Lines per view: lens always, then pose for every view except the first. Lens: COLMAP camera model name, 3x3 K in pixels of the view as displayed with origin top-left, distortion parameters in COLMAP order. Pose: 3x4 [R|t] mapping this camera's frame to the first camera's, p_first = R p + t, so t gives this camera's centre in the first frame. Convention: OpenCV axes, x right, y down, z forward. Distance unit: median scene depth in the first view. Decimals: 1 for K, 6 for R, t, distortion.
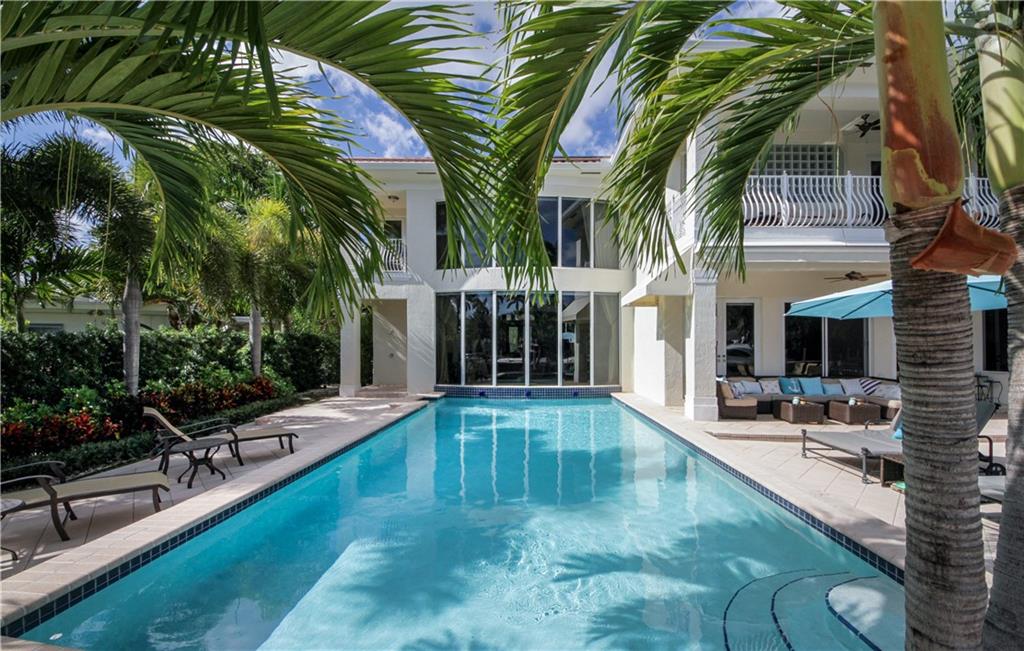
lens RADIAL K [[386.8, 0, 512.9], [0, 386.8, 342.0], [0, 0, 1]] dist [-0.001292, -0.000091]
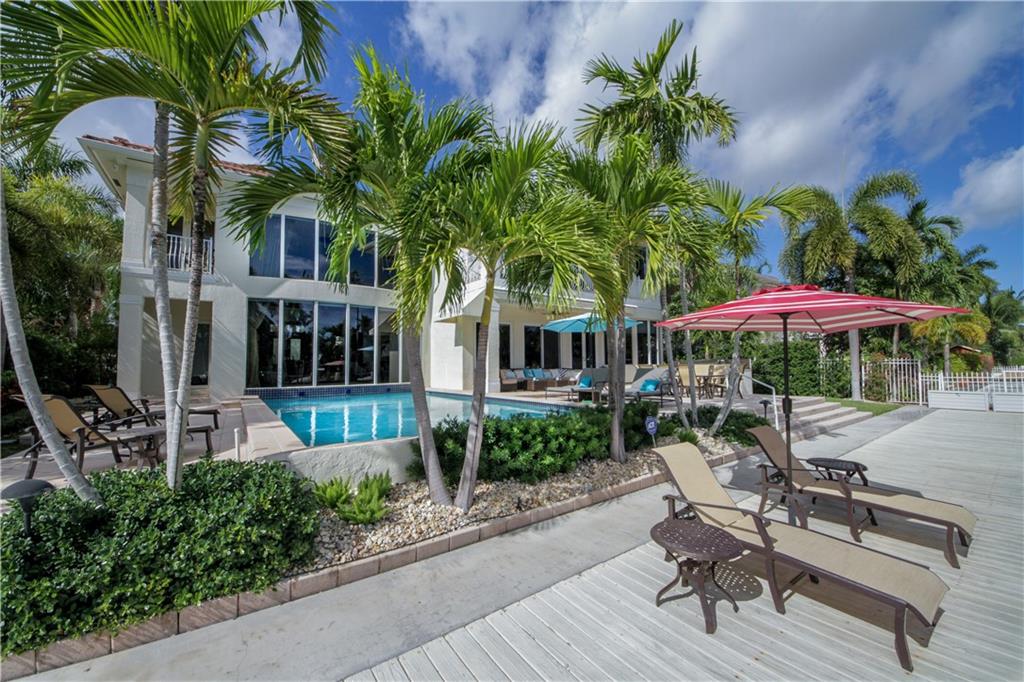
lens RADIAL K [[391.8, 0, 512.0], [0, 391.8, 341.0], [0, 0, 1]] dist [0.000318, 0.000022]
pose [[0.793223, 0.029959, 0.608194, -0.355461], [-0.002460, 0.998938, -0.045999, 0.041902], [-0.608927, 0.034992, 0.792454, -0.301051]]
